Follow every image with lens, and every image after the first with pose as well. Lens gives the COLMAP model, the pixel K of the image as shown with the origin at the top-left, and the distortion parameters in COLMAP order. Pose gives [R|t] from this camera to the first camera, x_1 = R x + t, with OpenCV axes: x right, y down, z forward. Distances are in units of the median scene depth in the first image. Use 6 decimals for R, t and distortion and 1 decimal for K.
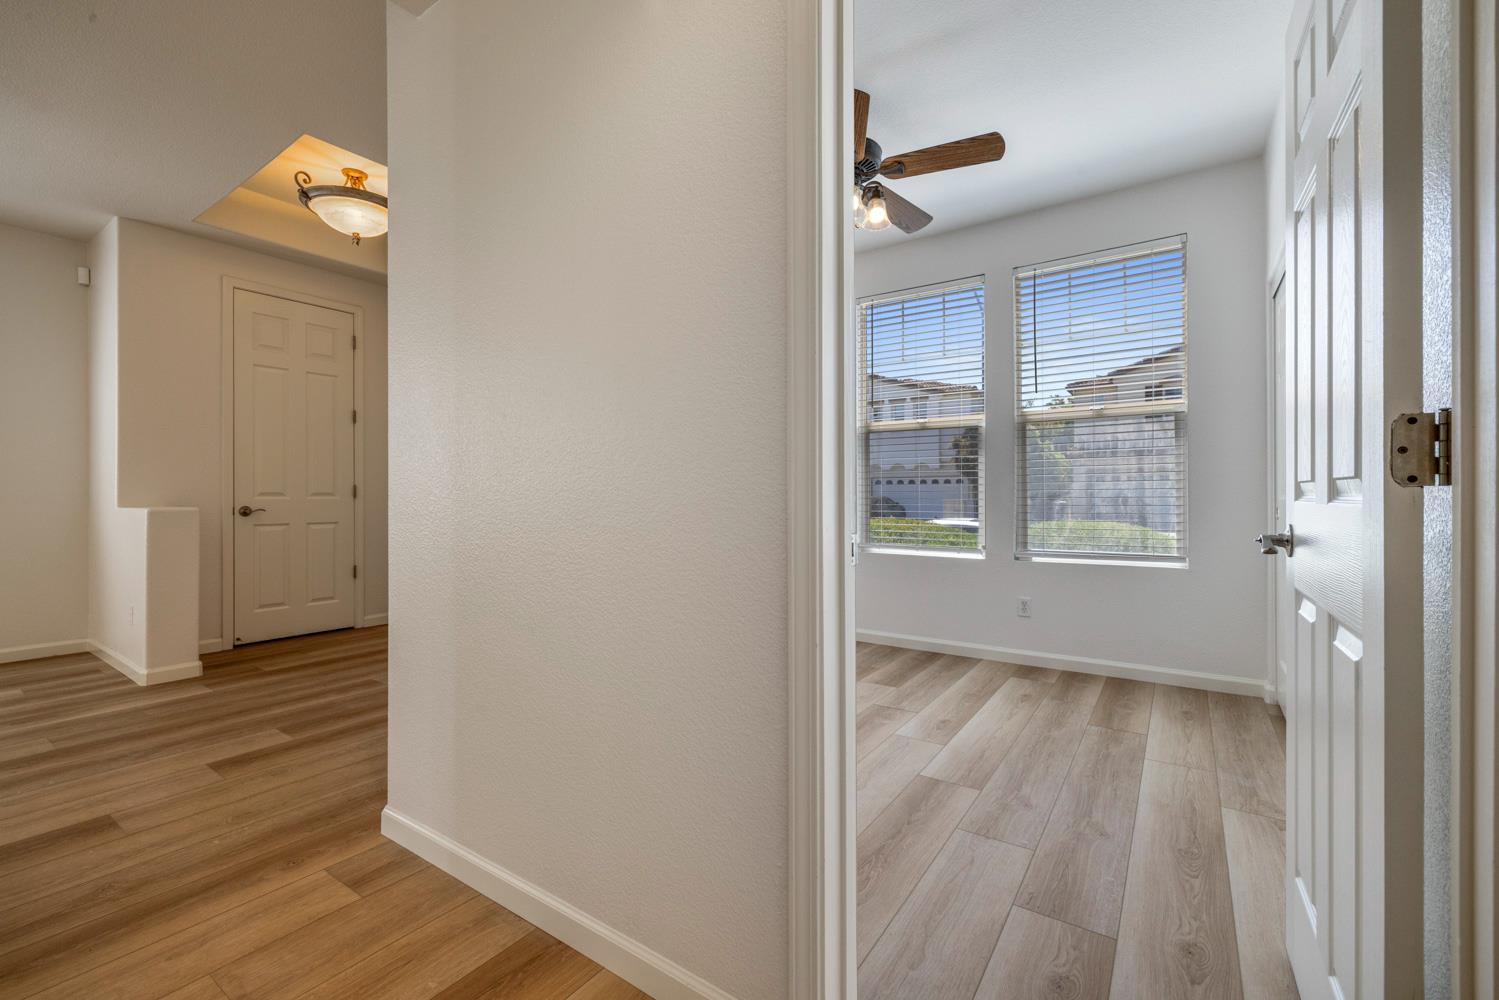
lens RADIAL K [[628.0, 0, 747.6], [0, 628.0, 499.0], [0, 0, 1]] dist [0.001696, -0.000192]
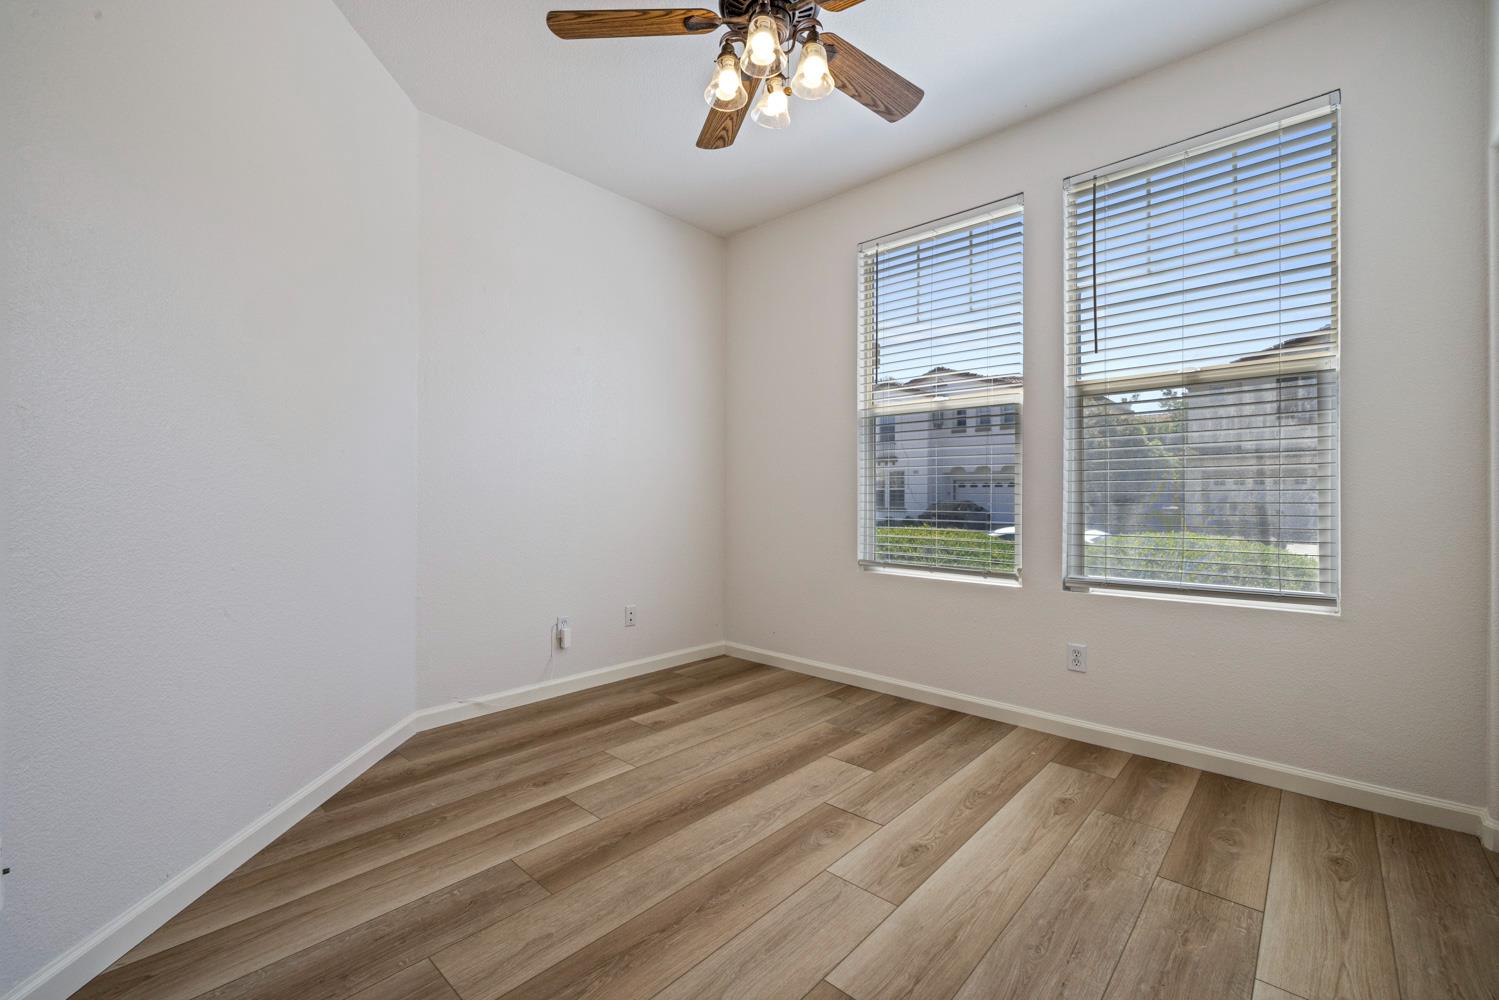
lens RADIAL K [[628.0, 0, 745.6], [0, 628.0, 498.9], [0, 0, 1]] dist [0.001696, -0.000192]
pose [[0.990548, 0.007367, -0.136971, 0.191660], [-0.007949, 0.999962, -0.003699, -0.000845], [0.136938, 0.004753, 0.990568, 0.286763]]
